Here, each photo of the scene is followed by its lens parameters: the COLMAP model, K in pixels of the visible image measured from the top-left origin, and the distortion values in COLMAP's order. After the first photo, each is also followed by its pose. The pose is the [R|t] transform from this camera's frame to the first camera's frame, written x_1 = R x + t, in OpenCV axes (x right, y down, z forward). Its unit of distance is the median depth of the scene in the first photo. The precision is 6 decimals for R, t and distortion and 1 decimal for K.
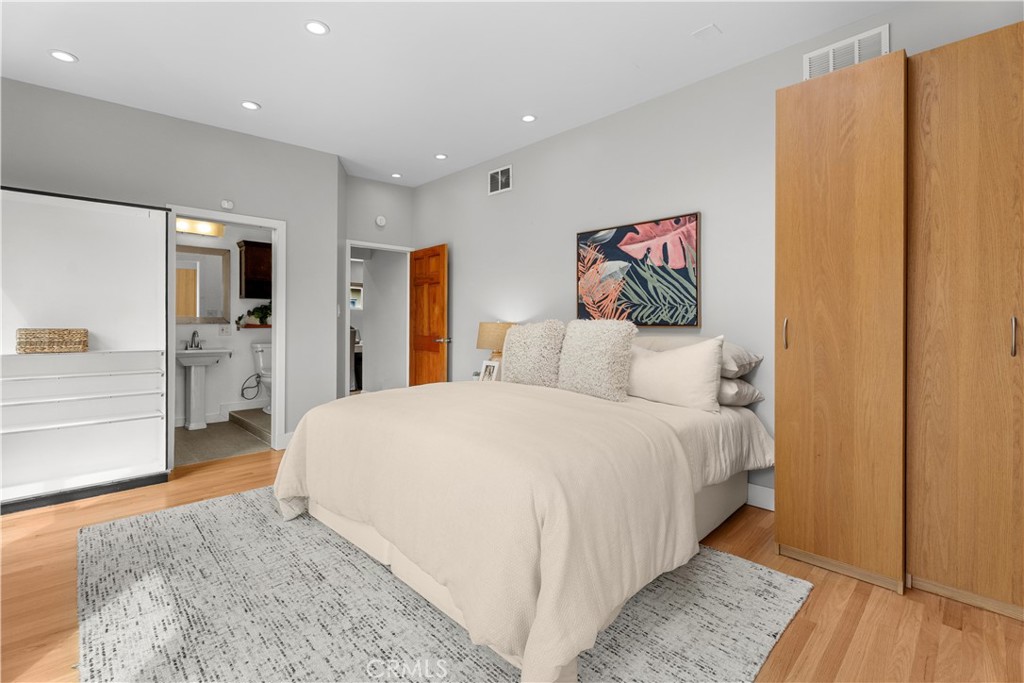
lens RADIAL K [[455.2, 0, 515.4], [0, 455.2, 331.4], [0, 0, 1]] dist [0.000498, -0.000463]
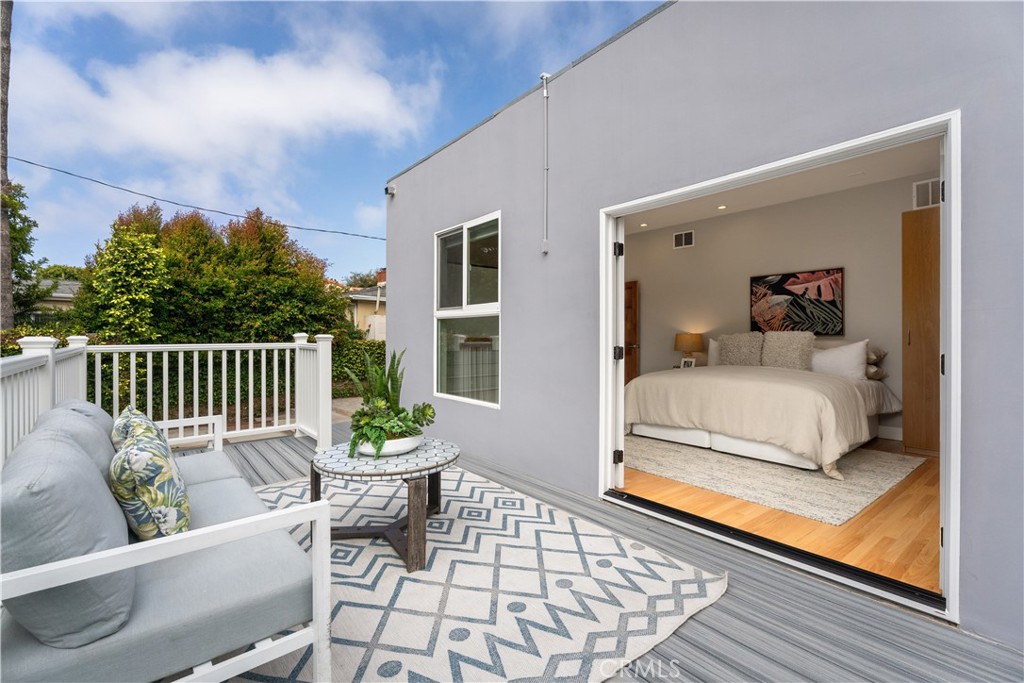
lens RADIAL K [[455.2, 0, 512.3], [0, 455.2, 340.9], [0, 0, 1]] dist [0.000498, -0.000463]
pose [[0.995313, -0.002927, -0.096657, -0.598448], [0.002164, 0.999966, -0.007997, 0.019101], [0.096677, 0.007750, 0.995286, -0.727963]]
